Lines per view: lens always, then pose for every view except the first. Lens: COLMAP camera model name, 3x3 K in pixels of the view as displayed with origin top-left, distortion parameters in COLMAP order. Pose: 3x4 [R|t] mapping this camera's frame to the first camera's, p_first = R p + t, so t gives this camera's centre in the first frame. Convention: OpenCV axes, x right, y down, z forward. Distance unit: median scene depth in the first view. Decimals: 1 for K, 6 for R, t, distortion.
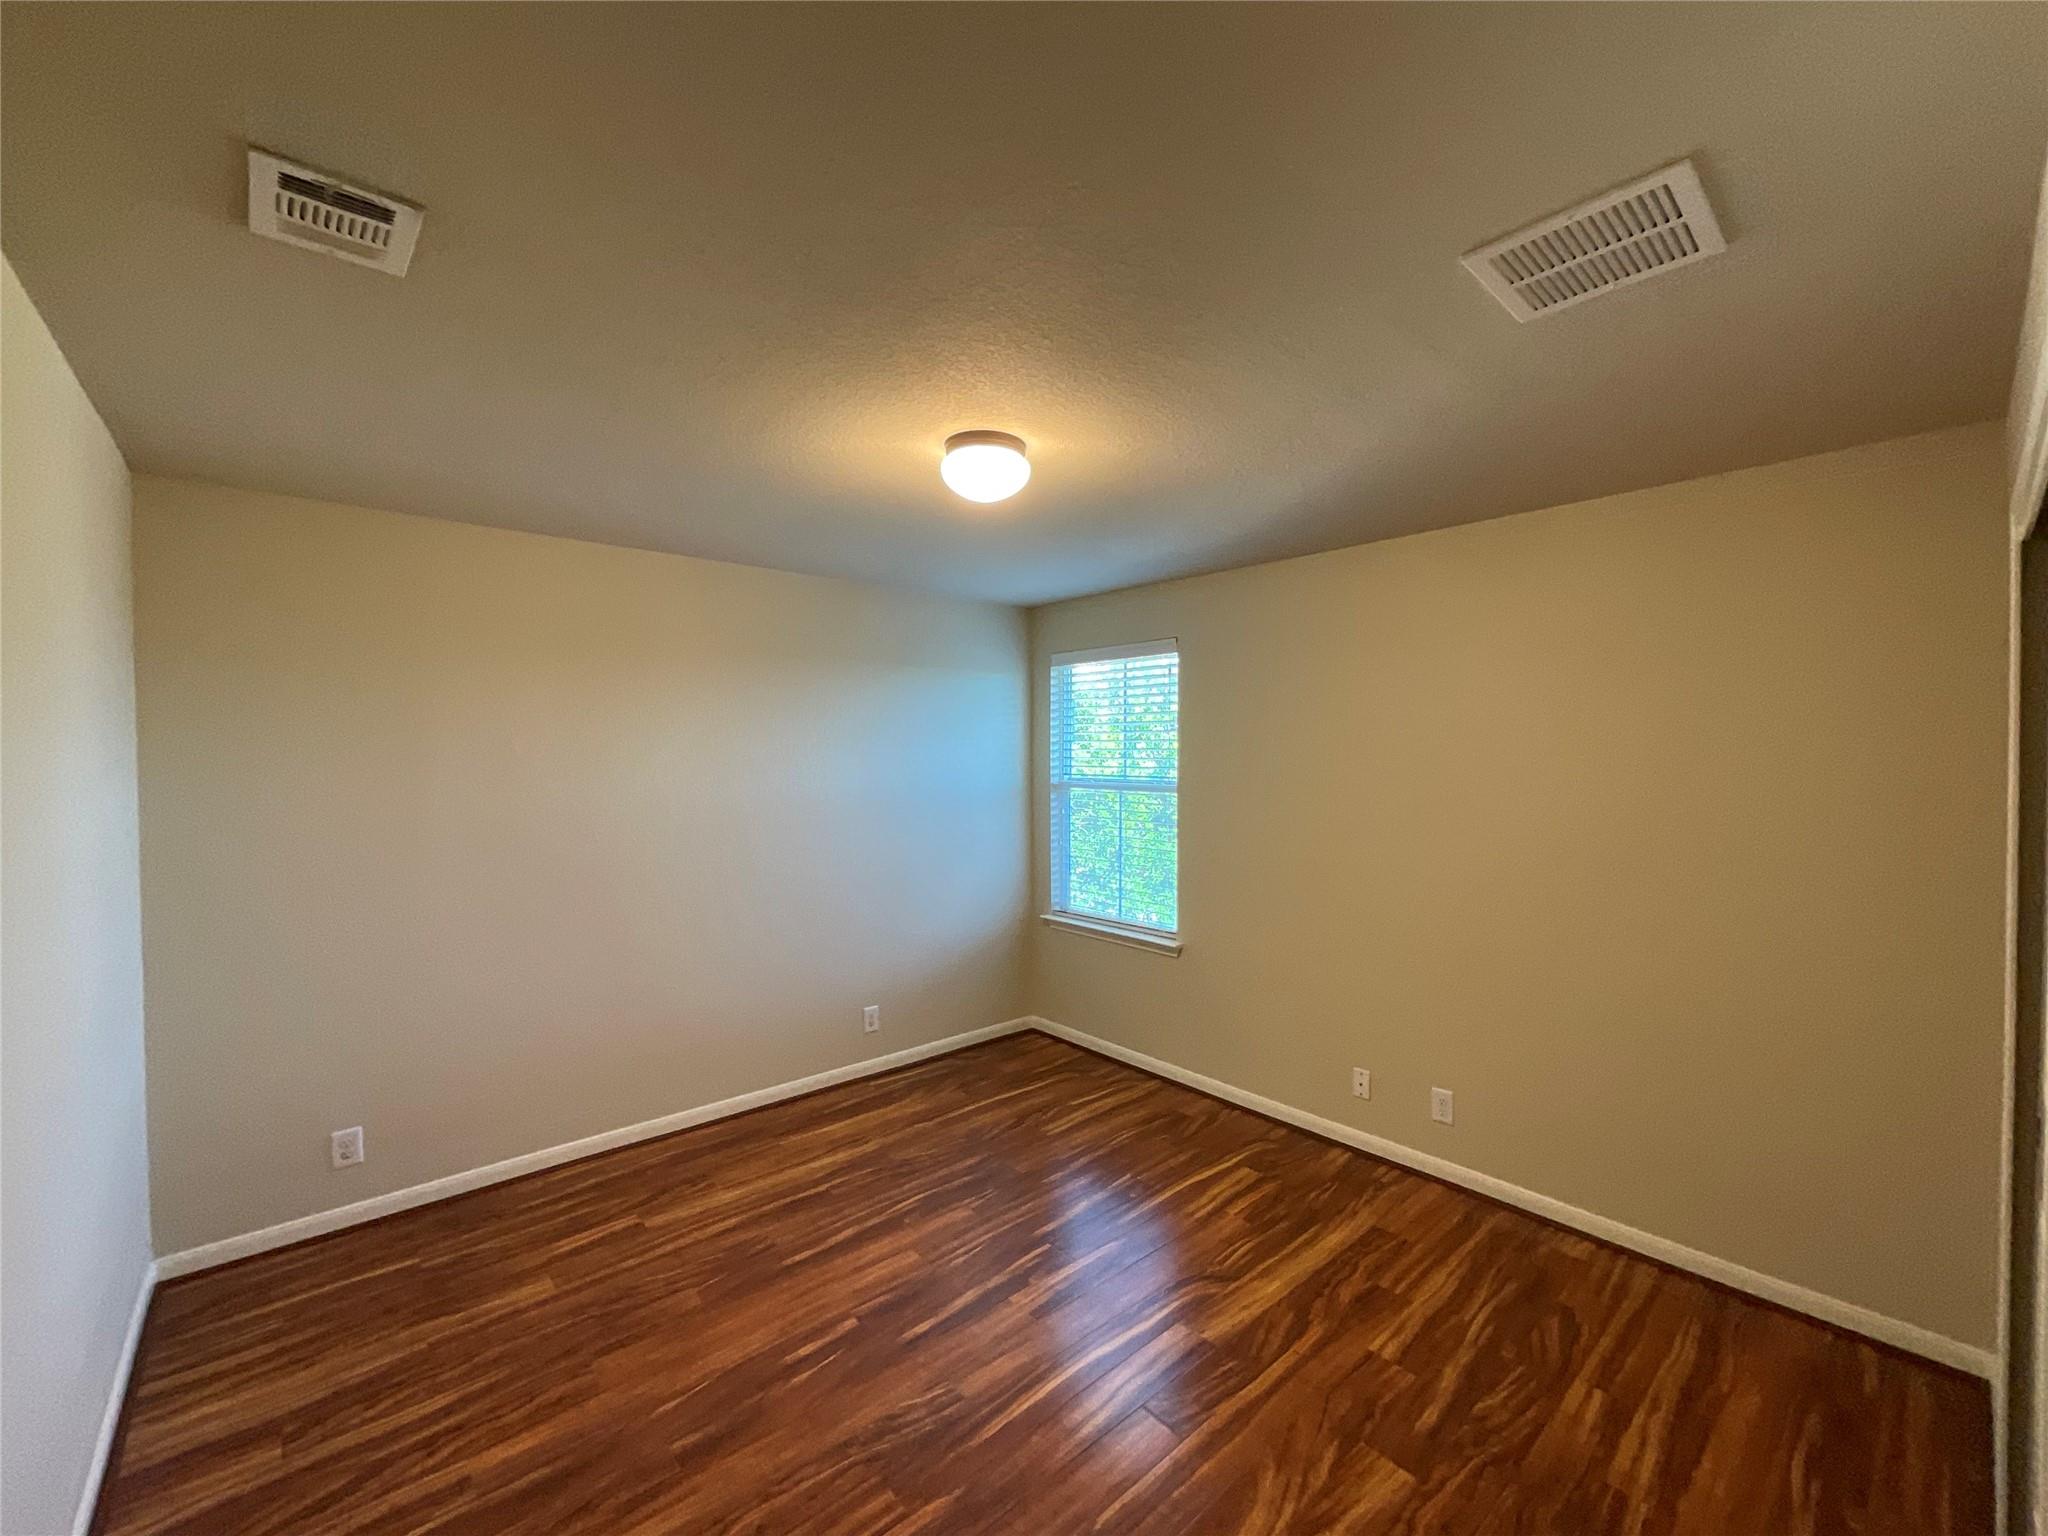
lens RADIAL K [[824.6, 0, 1024.0], [0, 824.6, 768.0], [0, 0, 1]] dist [0.001004, 0.000064]
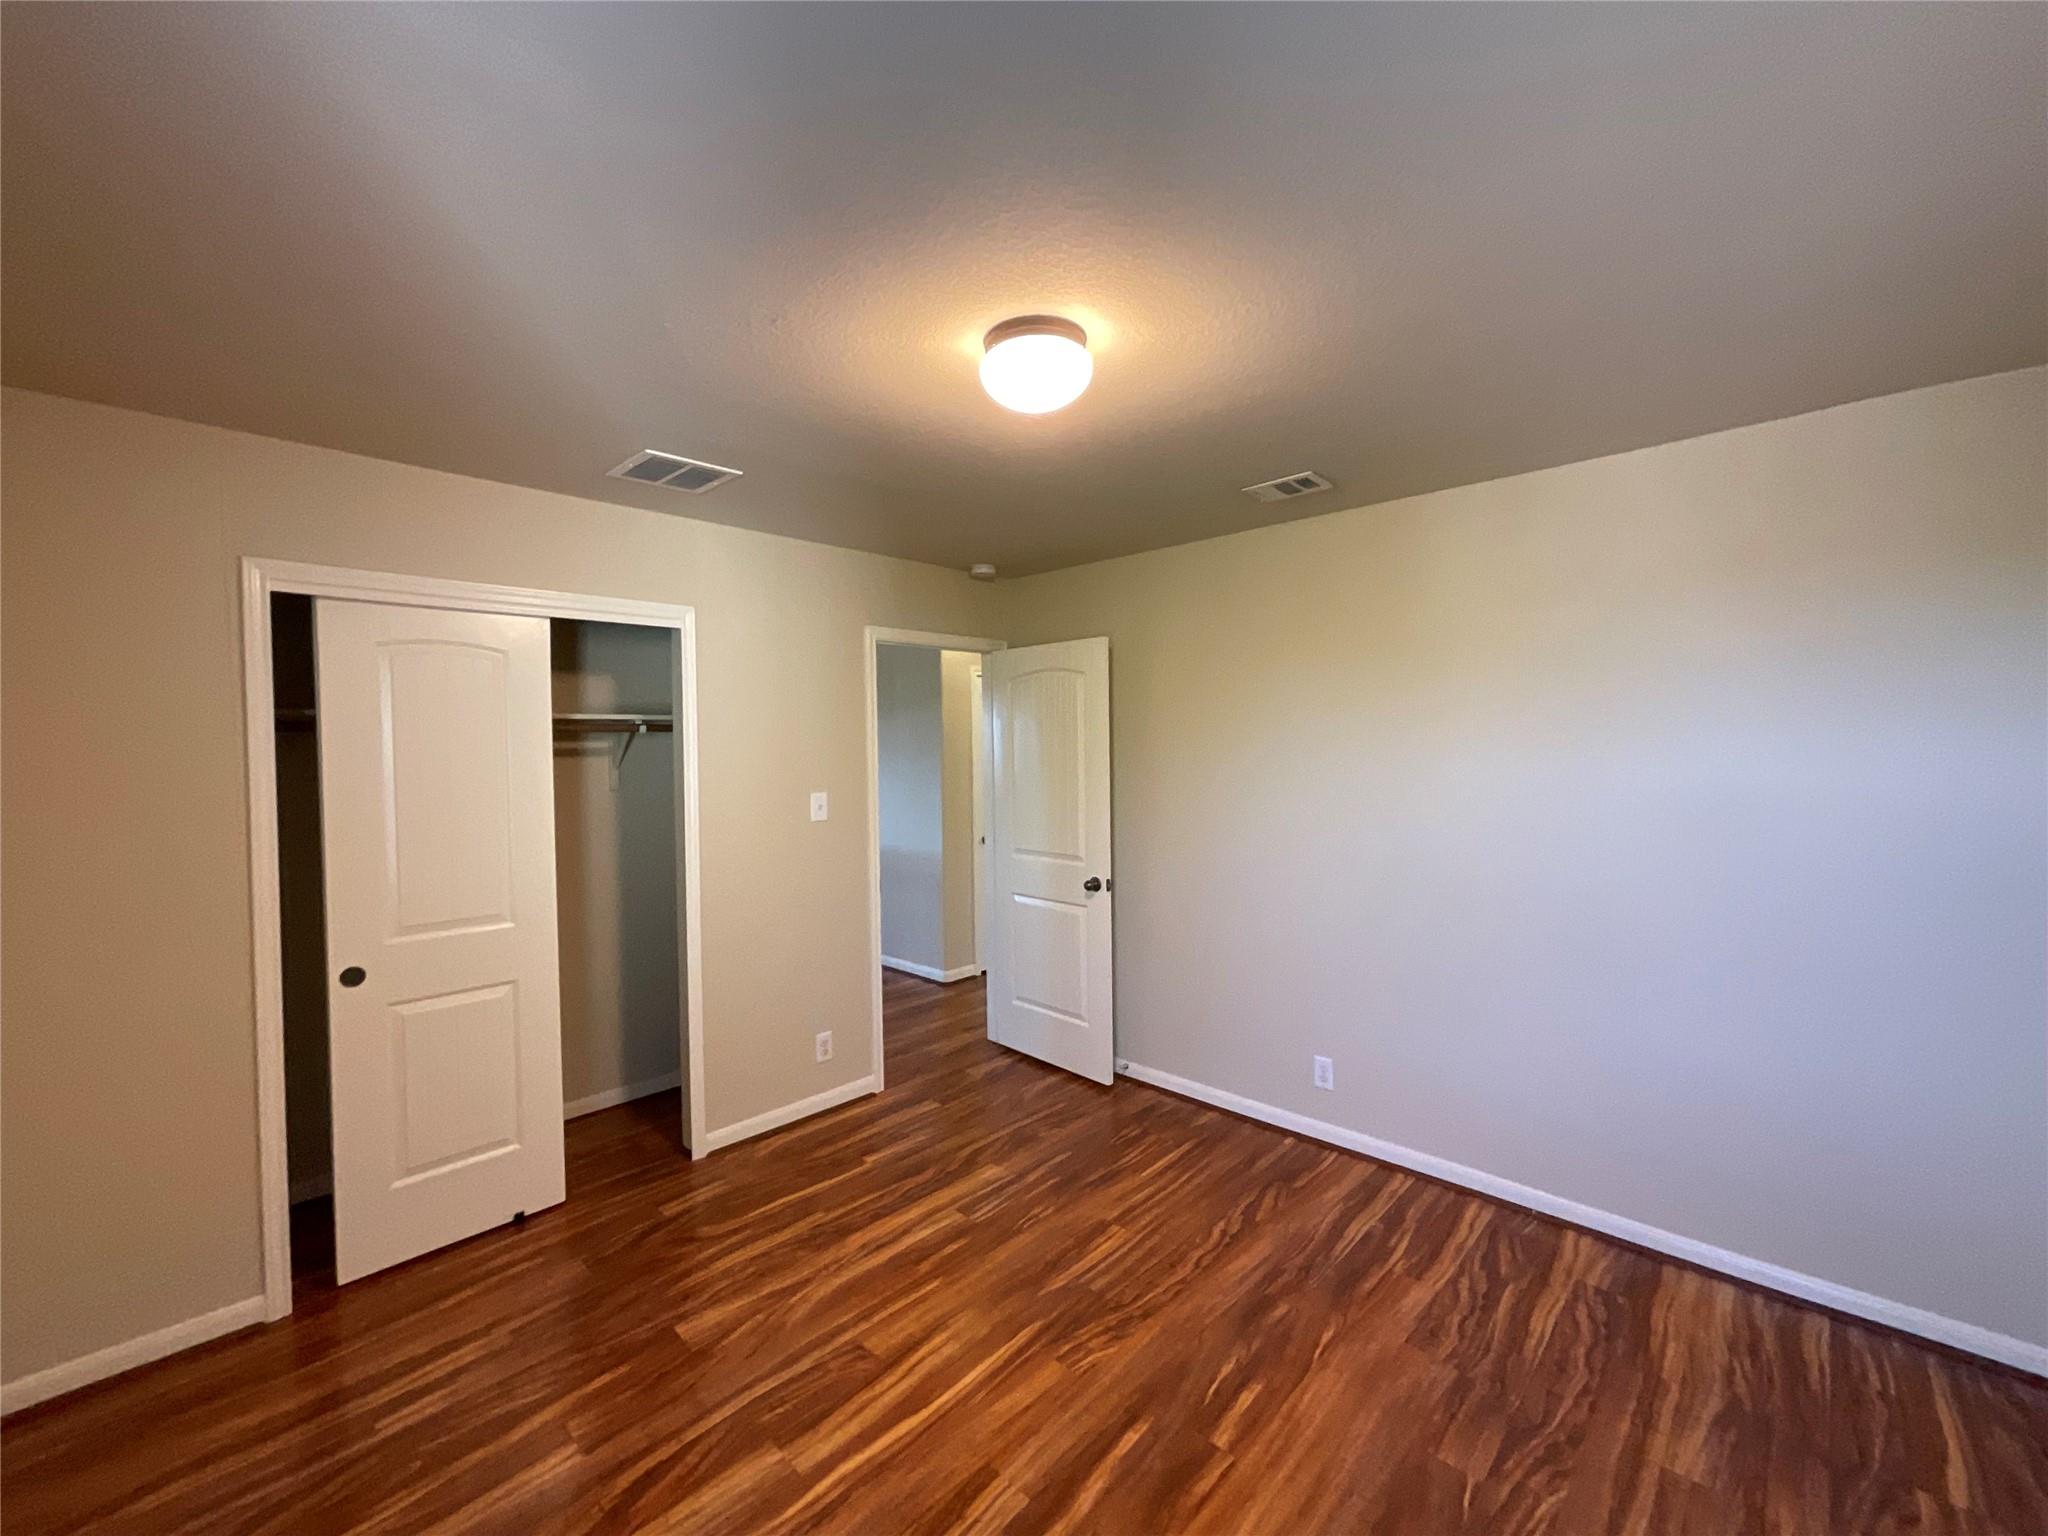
lens RADIAL K [[824.6, 0, 1024.0], [0, 824.6, 768.0], [0, 0, 1]] dist [0.001004, 0.000064]
pose [[-0.996305, 0.015030, -0.084557, 0.042271], [0.011570, 0.999081, 0.041259, -0.011394], [0.085100, 0.040129, -0.995564, 1.979081]]
